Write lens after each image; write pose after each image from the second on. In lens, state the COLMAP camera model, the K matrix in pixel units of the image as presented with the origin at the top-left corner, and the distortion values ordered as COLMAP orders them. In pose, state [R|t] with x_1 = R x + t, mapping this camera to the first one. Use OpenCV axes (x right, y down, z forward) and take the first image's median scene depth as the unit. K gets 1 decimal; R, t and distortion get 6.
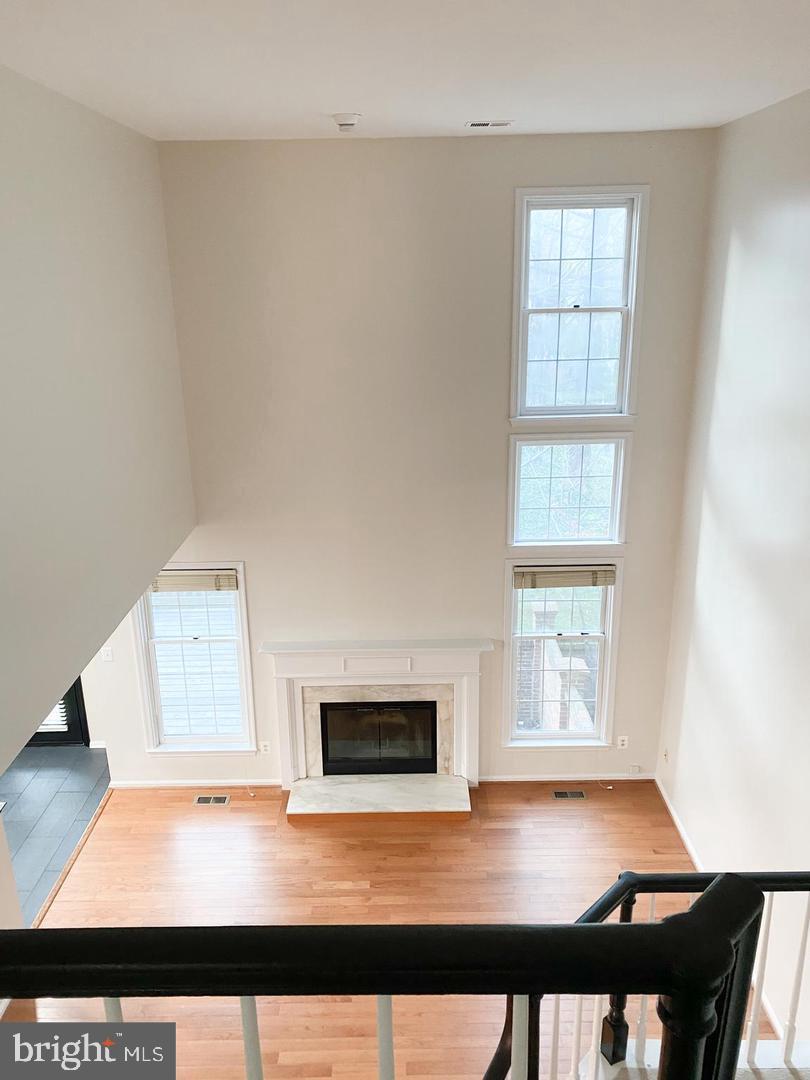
lens RADIAL K [[826.0, 0, 399.6], [0, 826.0, 538.0], [0, 0, 1]] dist [0.059624, -0.078931]
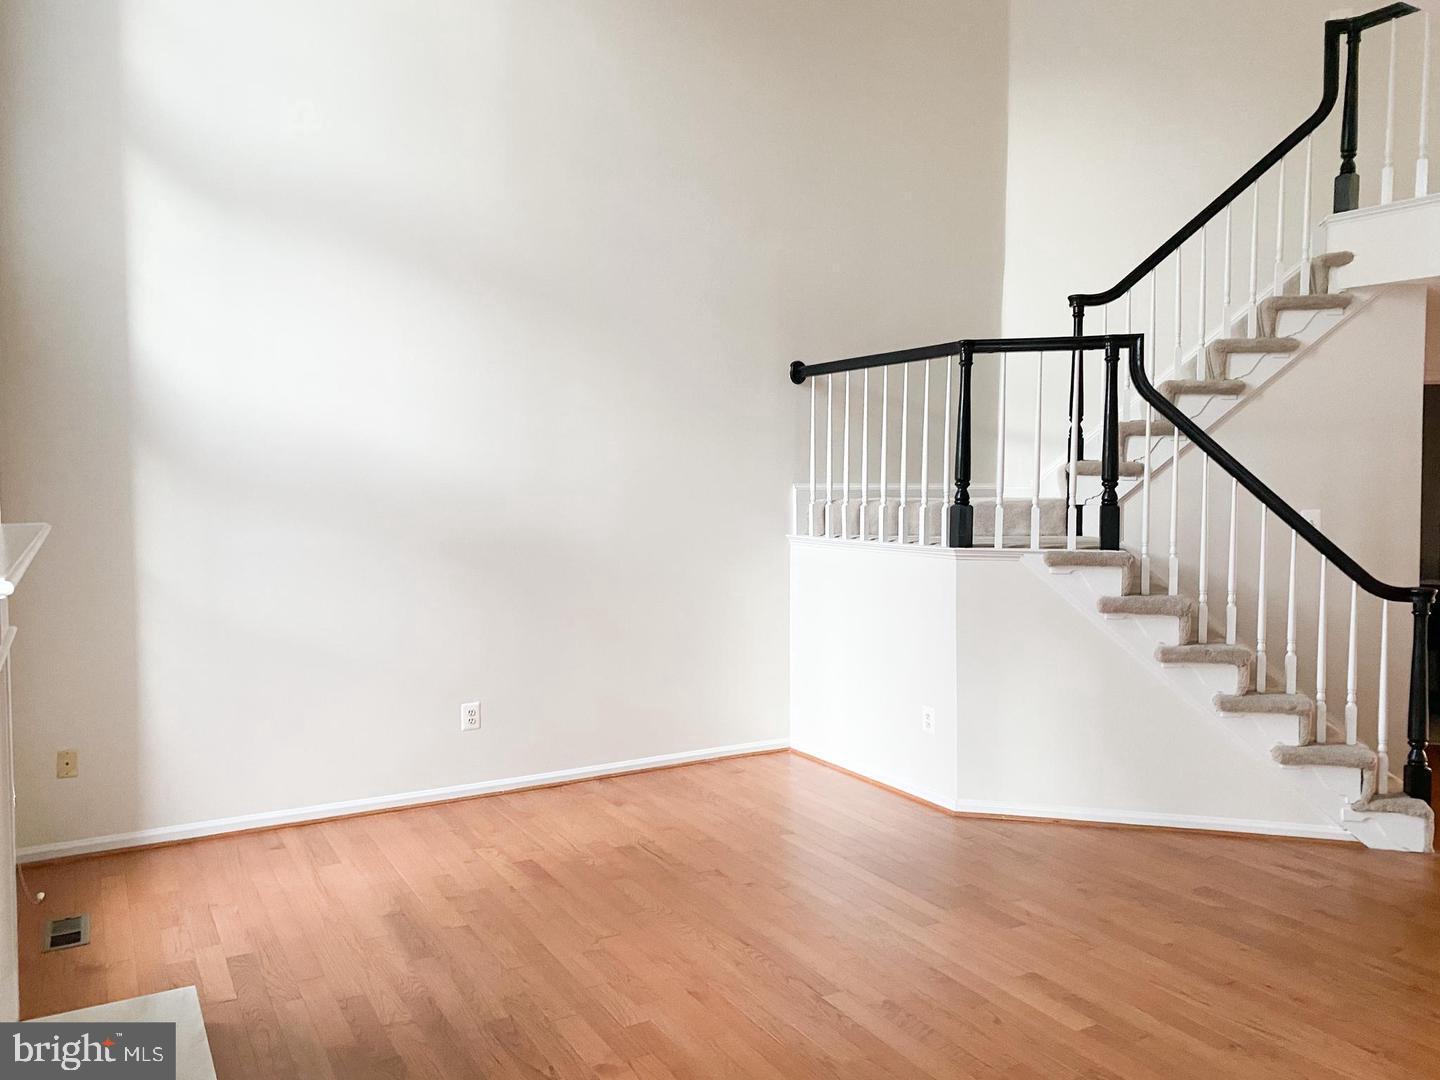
lens RADIAL K [[1101.4, 0, 724.4], [0, 1101.4, 534.3], [0, 0, 1]] dist [0.059624, -0.078931]
pose [[-0.507192, -0.028185, 0.861372, -0.396934], [0.275348, 0.941783, 0.192947, 0.121351], [-0.816664, 0.335038, -0.469904, 0.942210]]
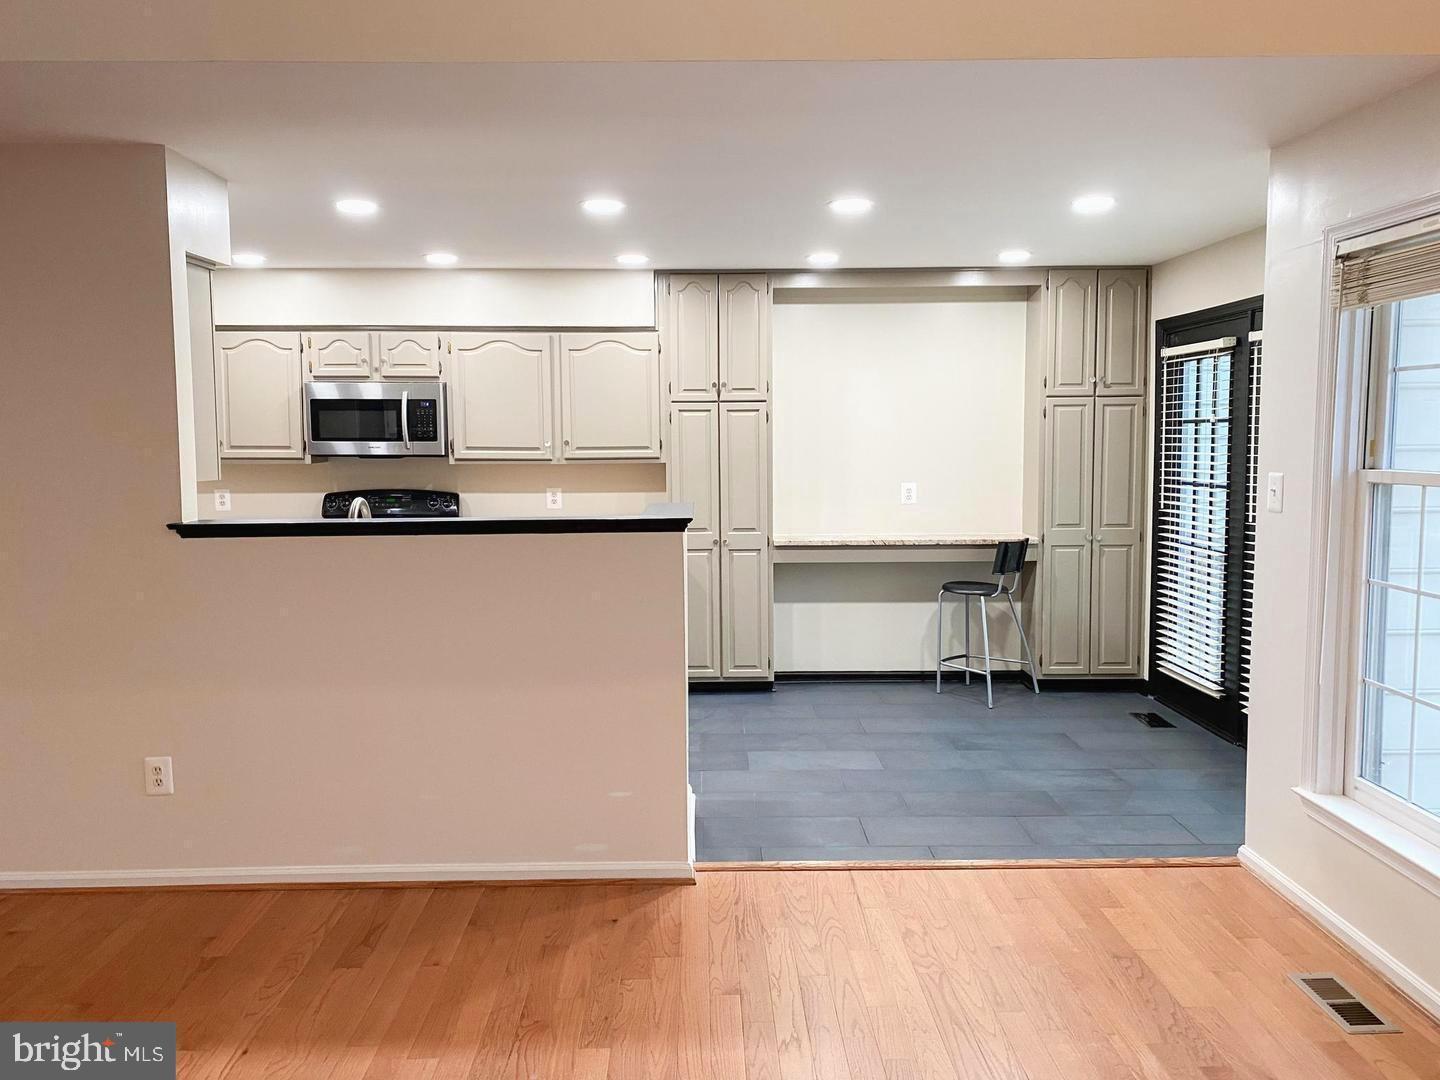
lens RADIAL K [[1101.4, 0, 709.8], [0, 1101.4, 526.4], [0, 0, 1]] dist [0.059624, -0.078931]
pose [[0.010440, 0.100210, -0.994912, 0.163087], [-0.296737, 0.950457, 0.092618, 0.183108], [0.954902, 0.294260, 0.039659, 0.721804]]
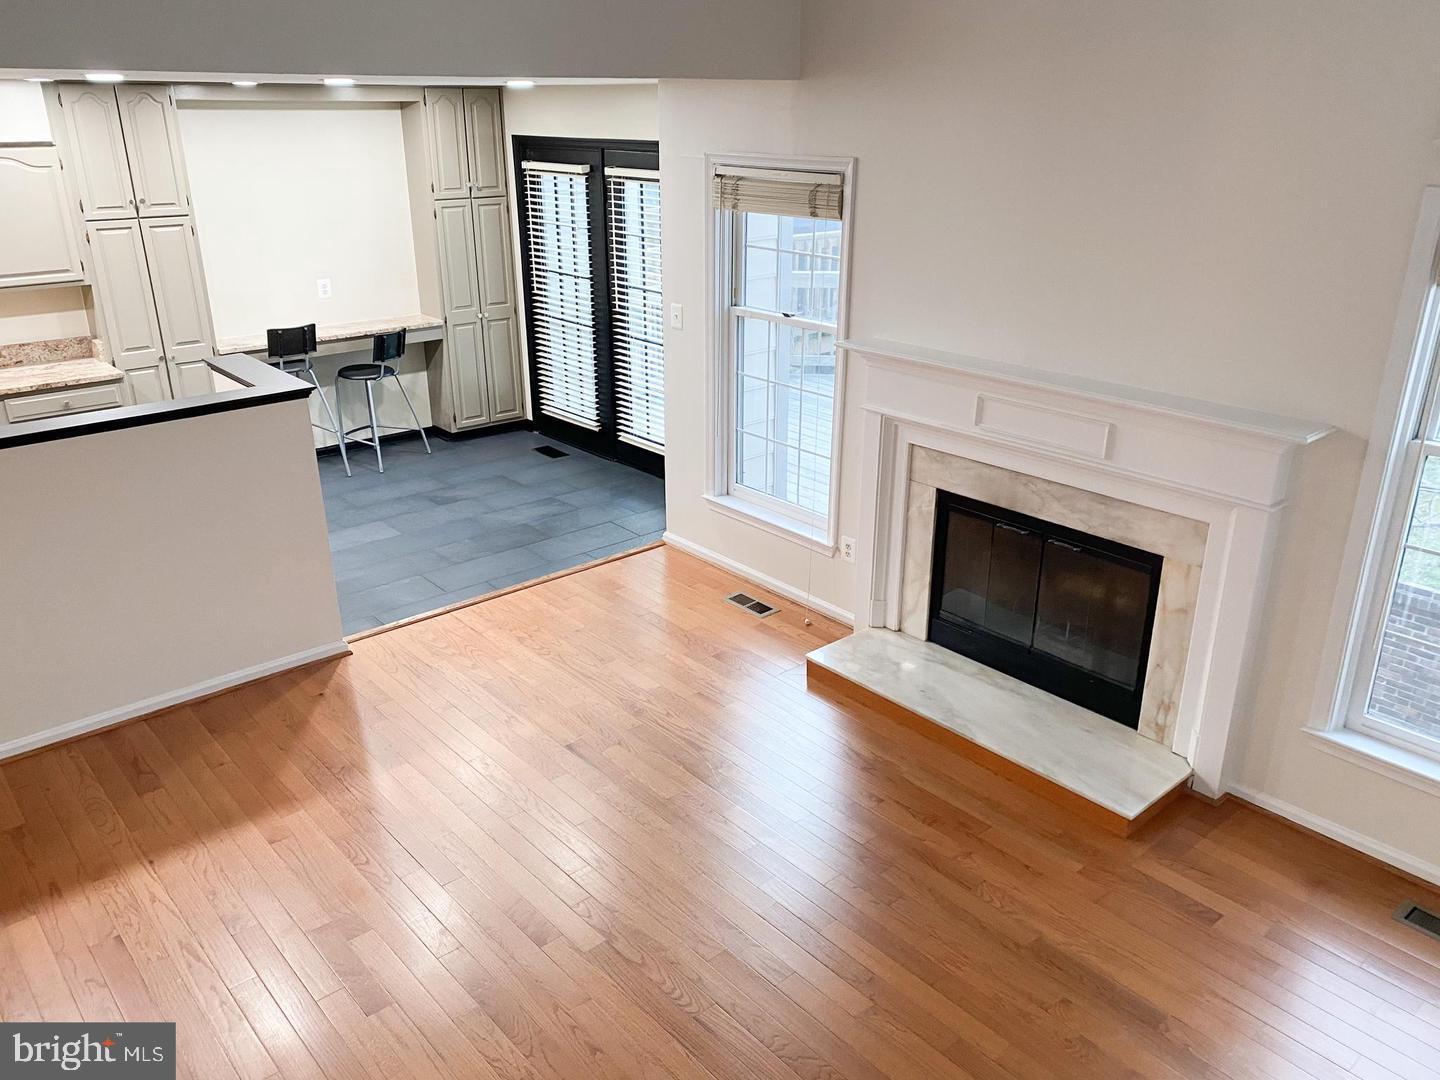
lens RADIAL K [[1101.4, 0, 721.3], [0, 1101.4, 540.0], [0, 0, 1]] dist [0.059624, -0.078931]
pose [[0.661416, 0.293487, -0.690213, 0.280376], [-0.240199, 0.954679, 0.175764, 0.144877], [0.710516, 0.049536, 0.701935, 0.452171]]
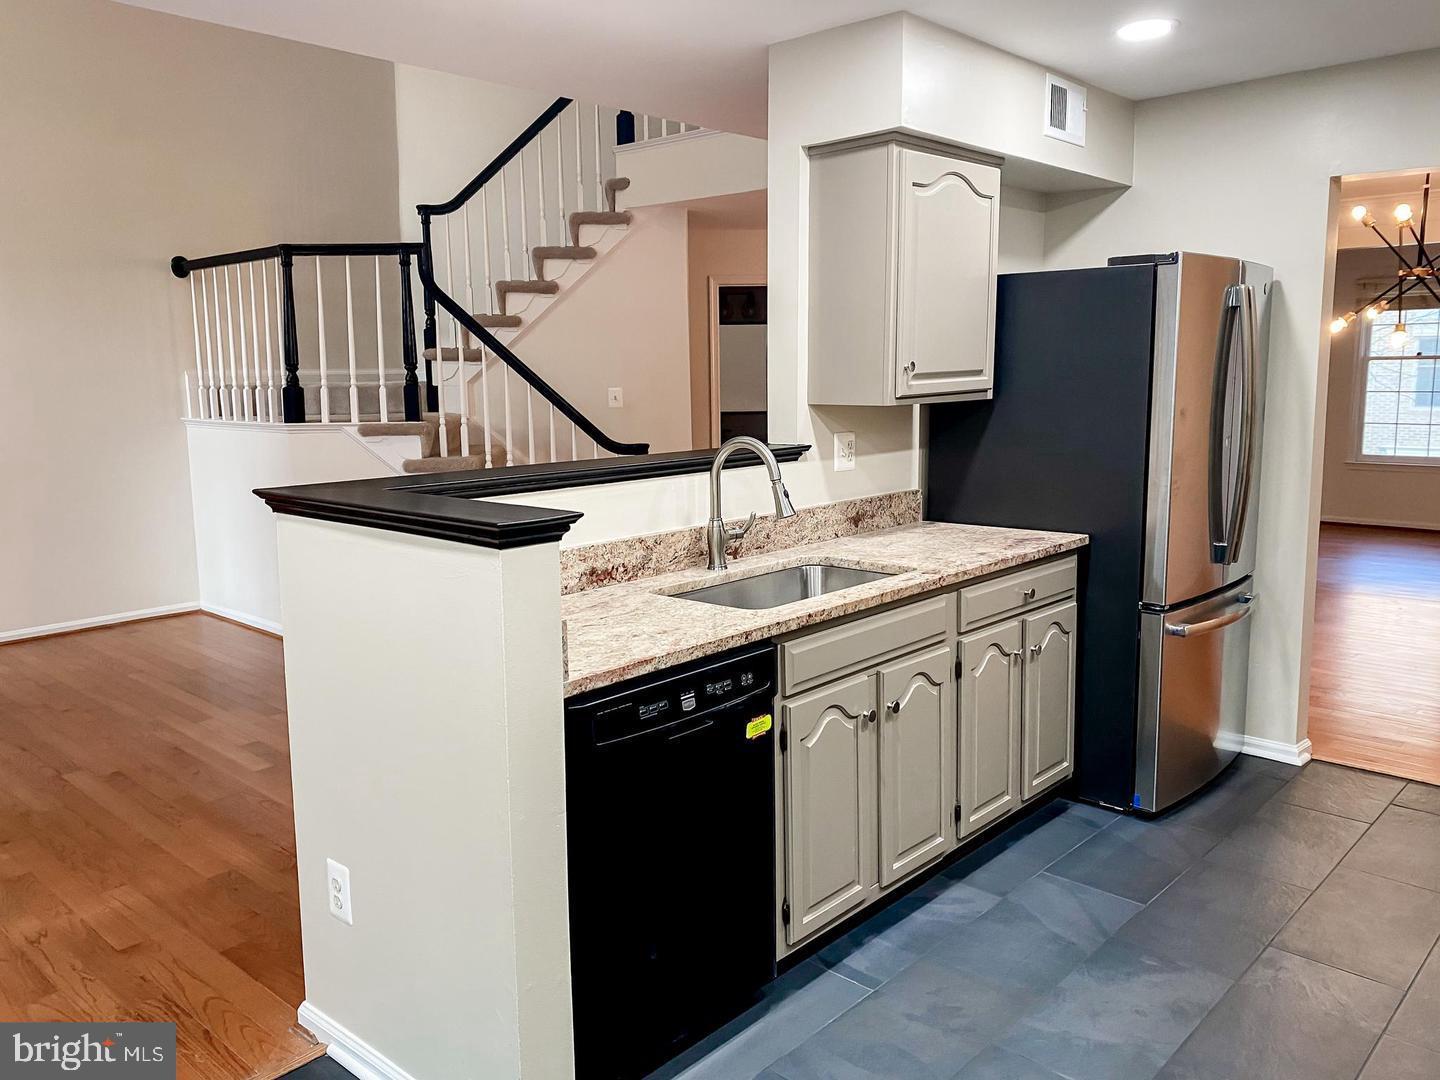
lens RADIAL K [[1101.4, 0, 712.7], [0, 1101.4, 522.1], [0, 0, 1]] dist [0.059624, -0.078931]
pose [[-0.733557, -0.068974, 0.676119, -0.666154], [0.235545, 0.907375, 0.348121, 0.157949], [-0.637505, 0.414623, -0.649365, 0.863450]]
